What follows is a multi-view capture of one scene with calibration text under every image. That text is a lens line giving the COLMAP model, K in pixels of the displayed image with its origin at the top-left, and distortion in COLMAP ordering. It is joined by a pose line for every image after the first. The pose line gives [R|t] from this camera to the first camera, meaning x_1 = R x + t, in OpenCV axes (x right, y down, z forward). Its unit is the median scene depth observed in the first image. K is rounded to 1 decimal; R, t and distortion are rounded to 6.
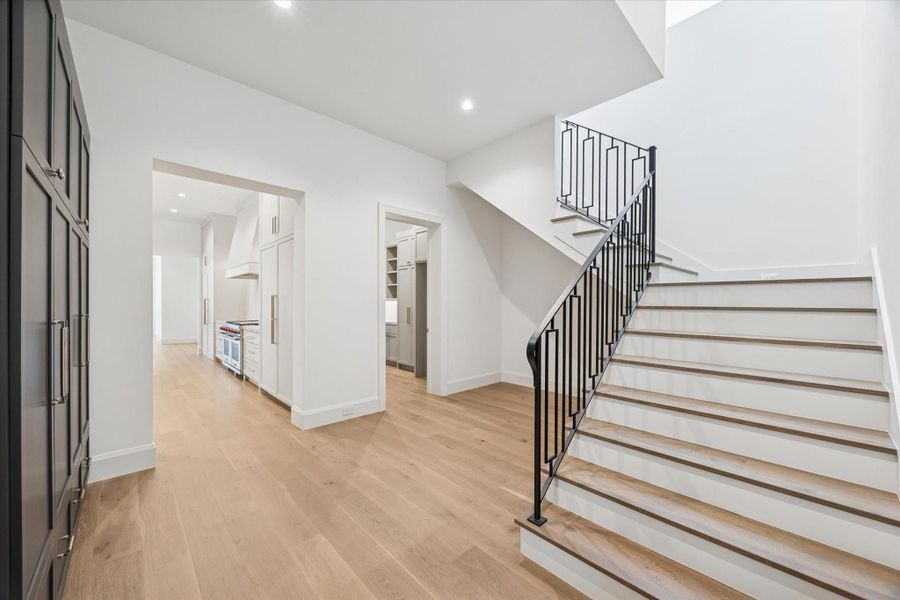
lens RADIAL K [[346.4, 0, 453.6], [0, 346.4, 294.1], [0, 0, 1]] dist [-0.000685, -0.000059]
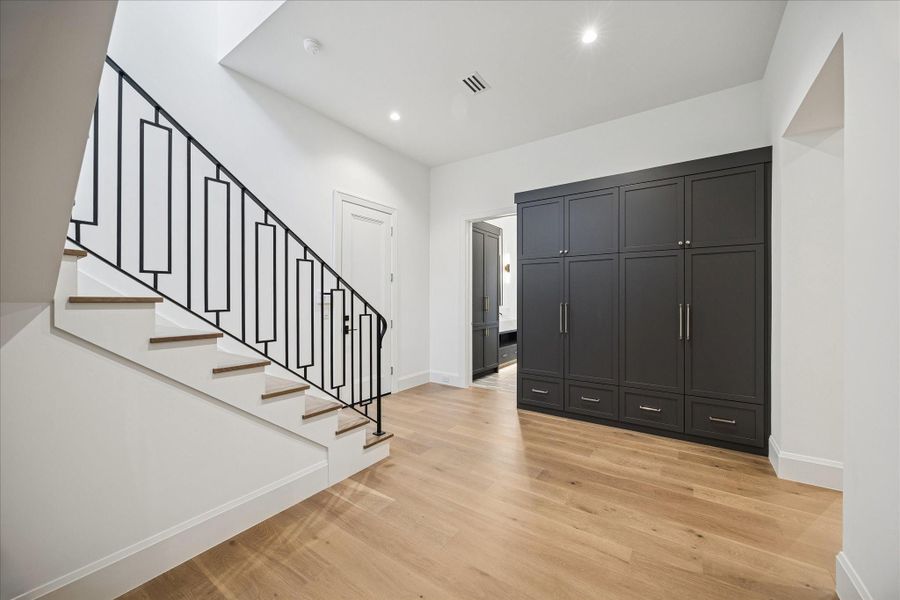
lens RADIAL K [[346.4, 0, 453.6], [0, 346.4, 294.1], [0, 0, 1]] dist [-0.000685, -0.000059]
pose [[-0.978625, 0.006196, -0.205561, 0.167515], [0.015682, 0.998884, -0.044549, 0.059328], [0.205055, -0.046820, -0.977630, 1.950350]]
